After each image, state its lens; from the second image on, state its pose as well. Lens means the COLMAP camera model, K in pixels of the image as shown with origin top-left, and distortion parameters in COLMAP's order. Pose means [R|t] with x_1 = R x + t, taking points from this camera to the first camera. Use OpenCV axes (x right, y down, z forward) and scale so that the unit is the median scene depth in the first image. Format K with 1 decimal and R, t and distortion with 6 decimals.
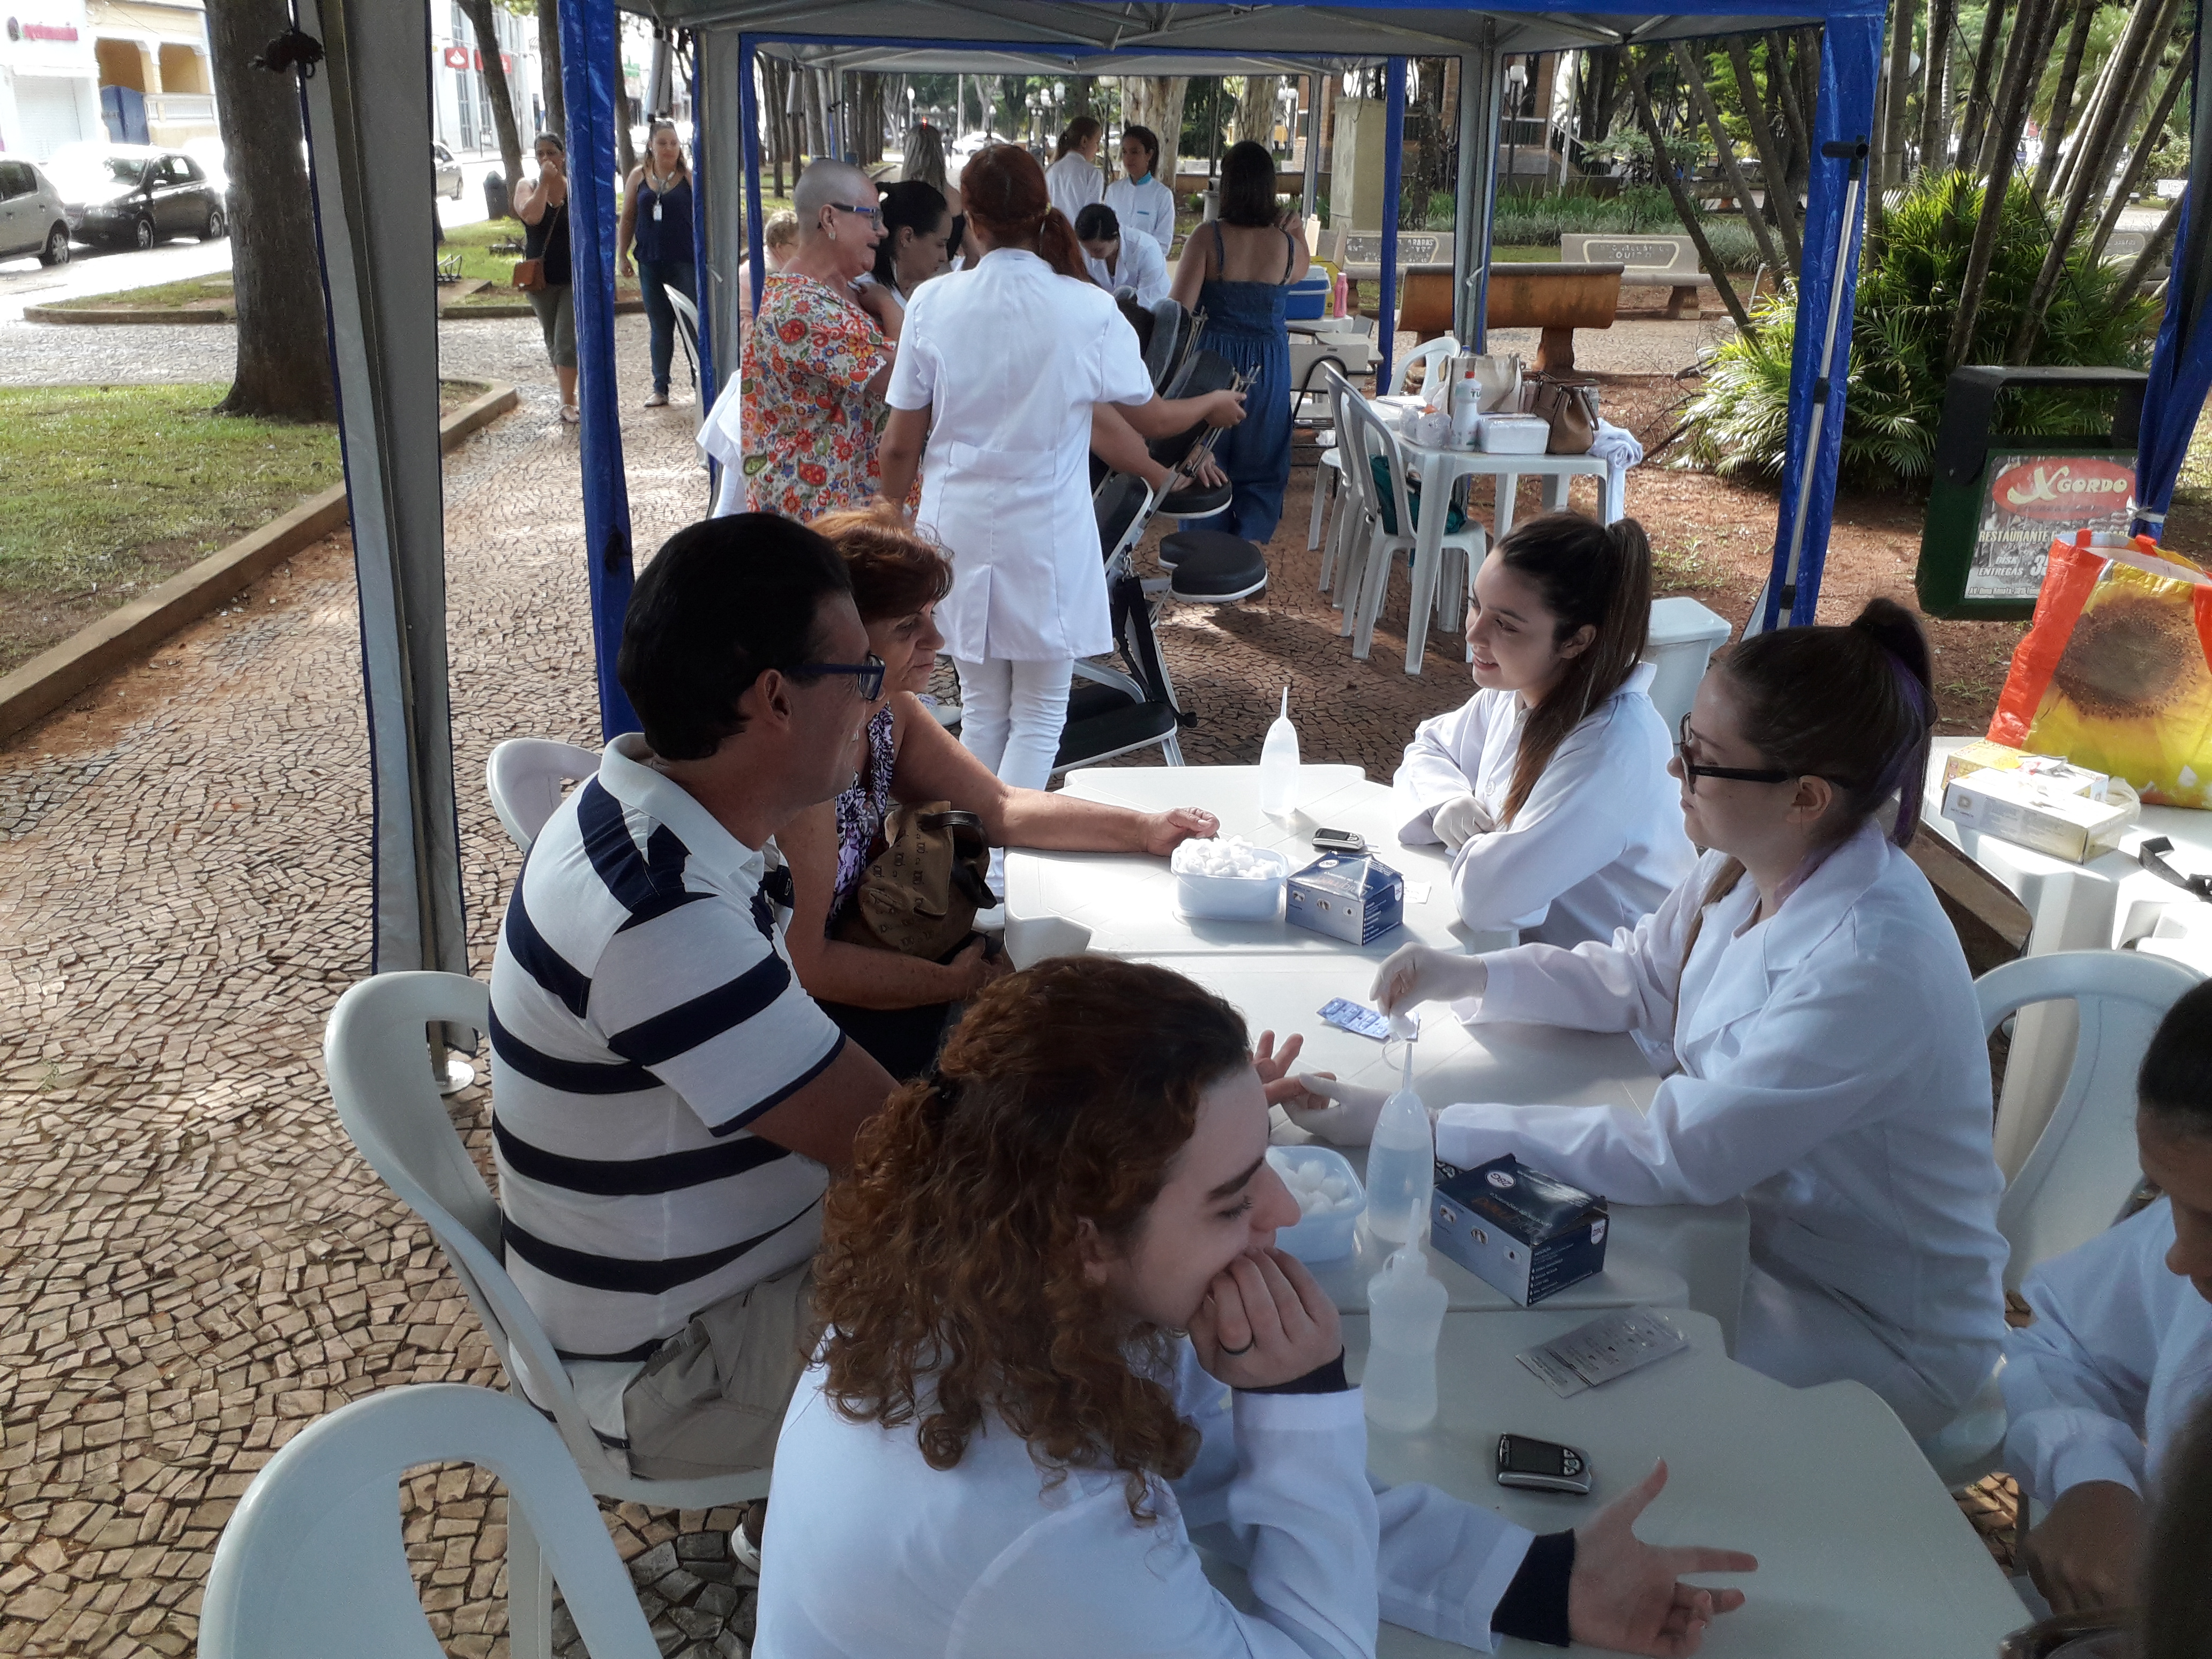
lens RADIAL K [[1845.9, 0, 1106.0], [0, 1845.9, 829.5], [0, 0, 1]] dist [0.039108, -0.001755]
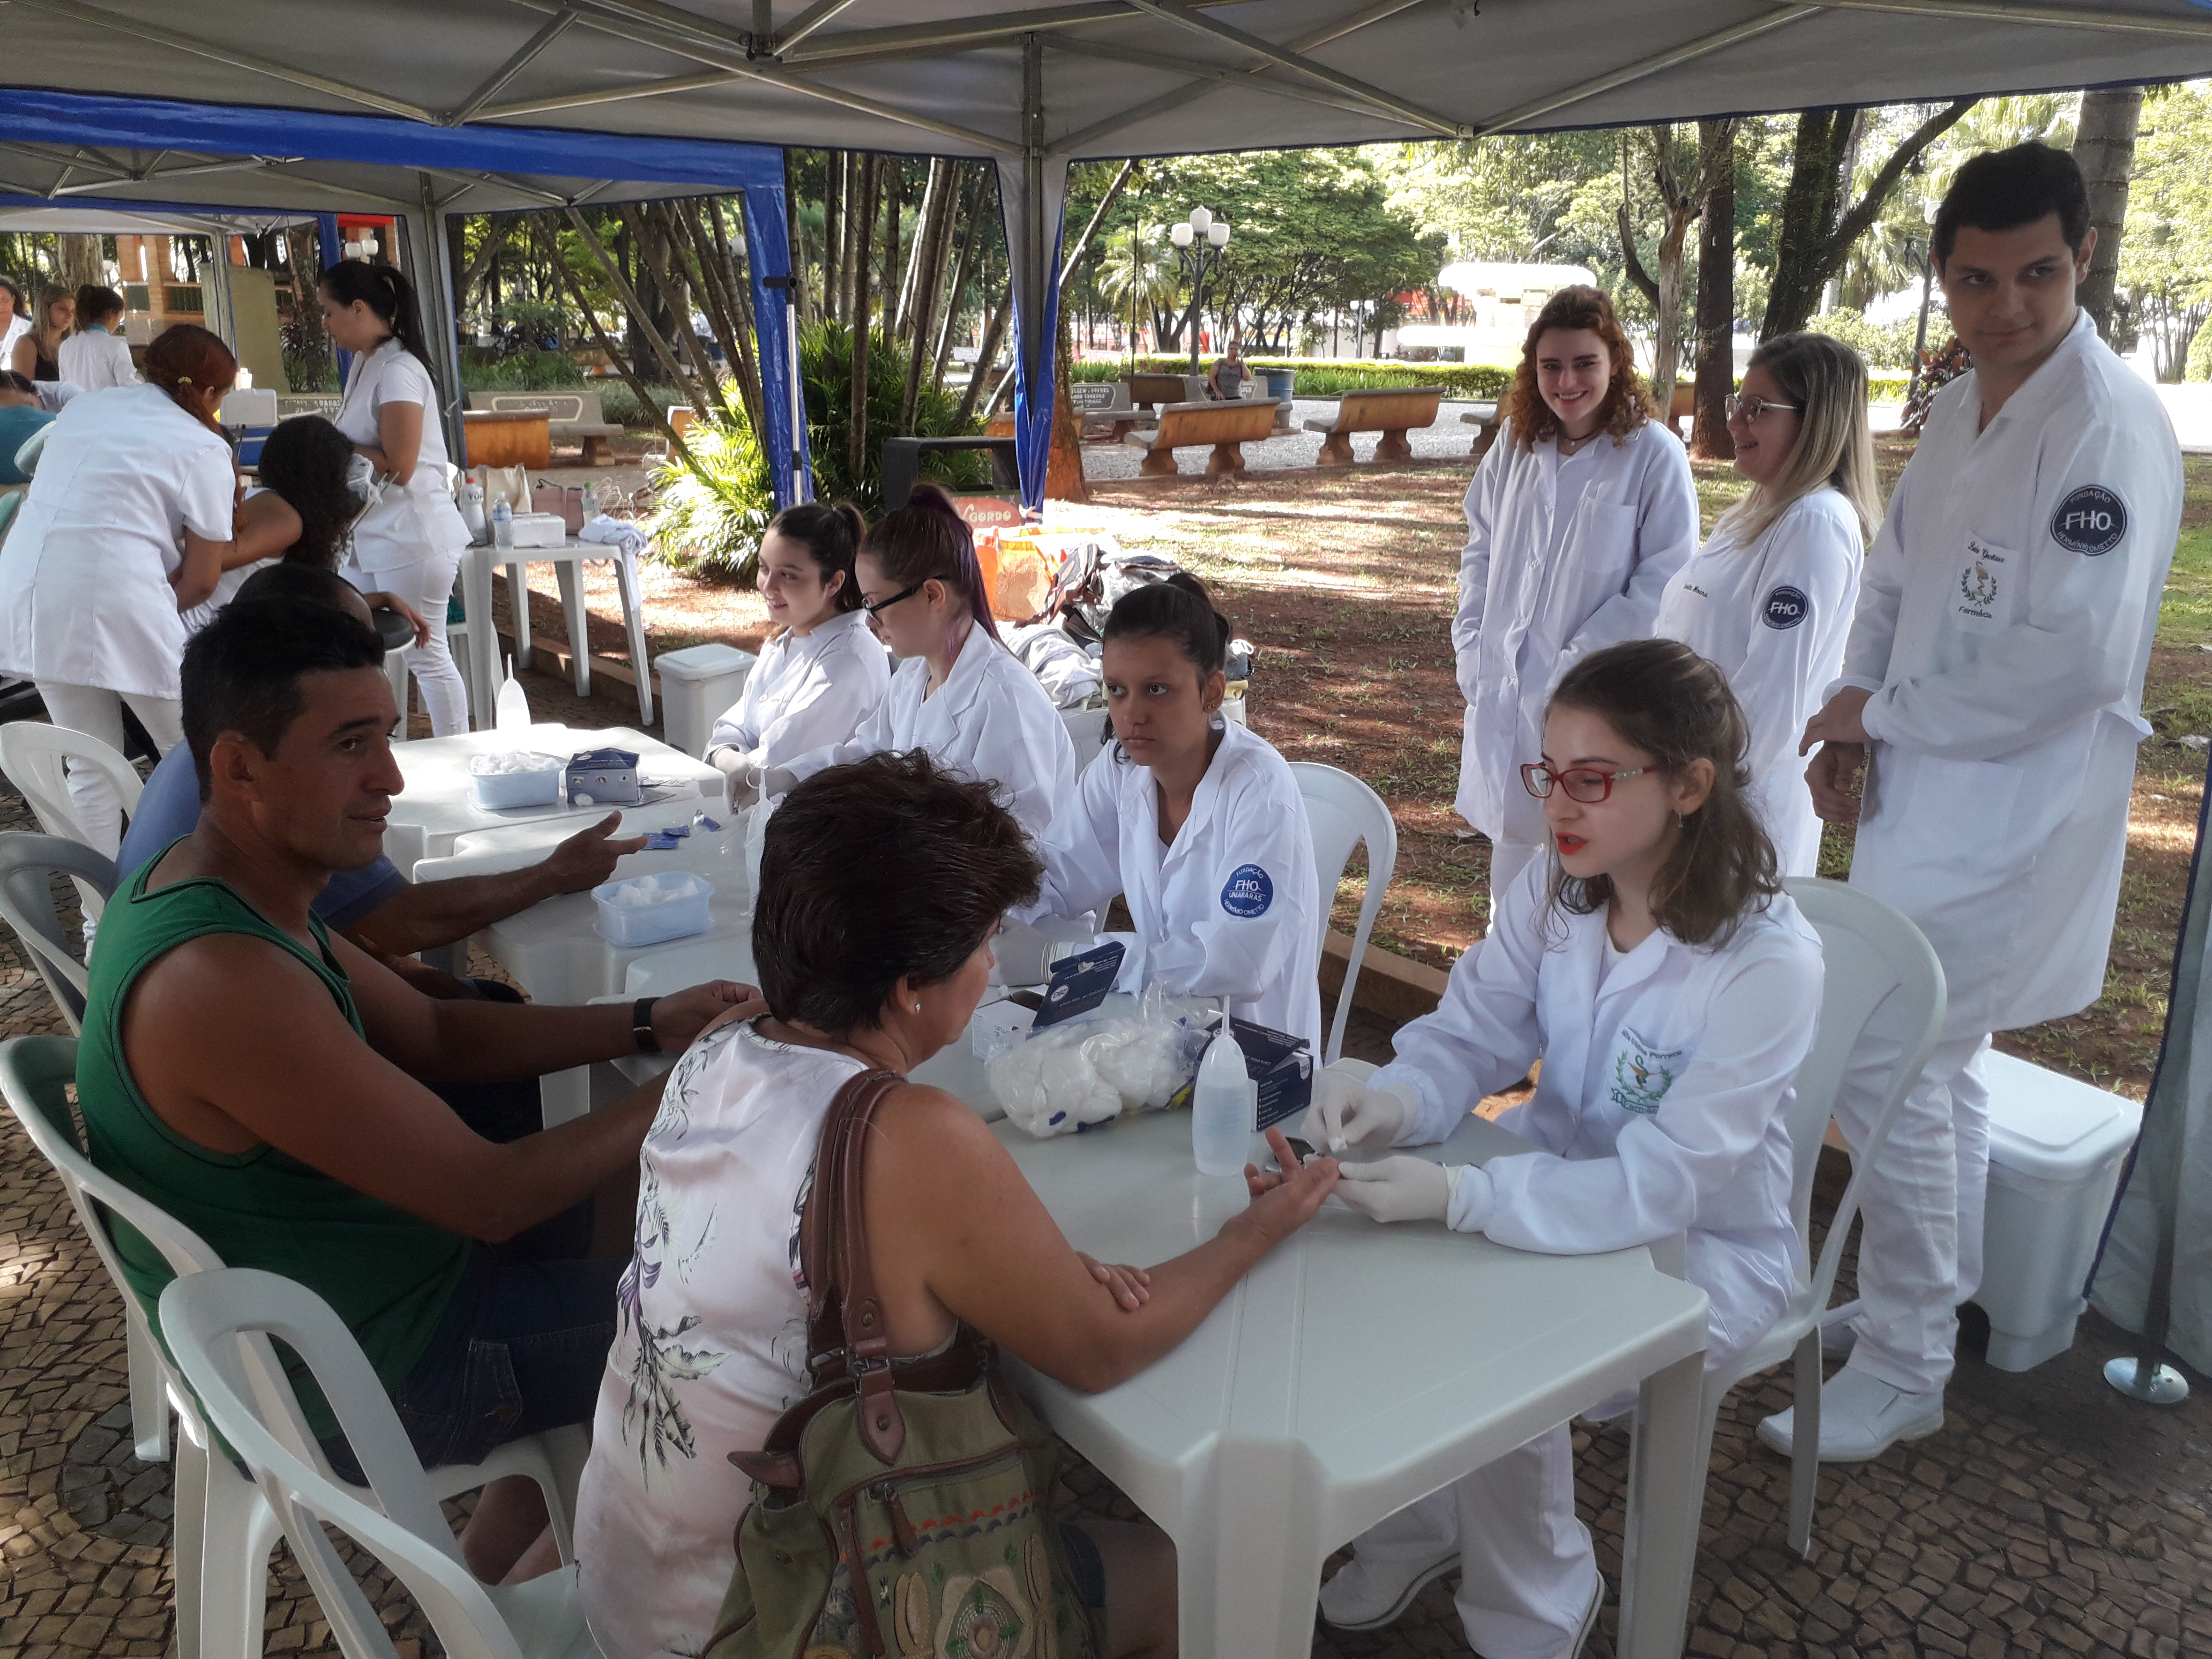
lens RADIAL K [[1845.9, 0, 1106.0], [0, 1845.9, 829.5], [0, 0, 1]] dist [0.039108, -0.001755]
pose [[0.841295, -0.151859, 0.518808, -0.075657], [0.195629, 0.980209, -0.030316, 0.051423], [-0.503936, 0.126999, 0.854353, -0.094573]]
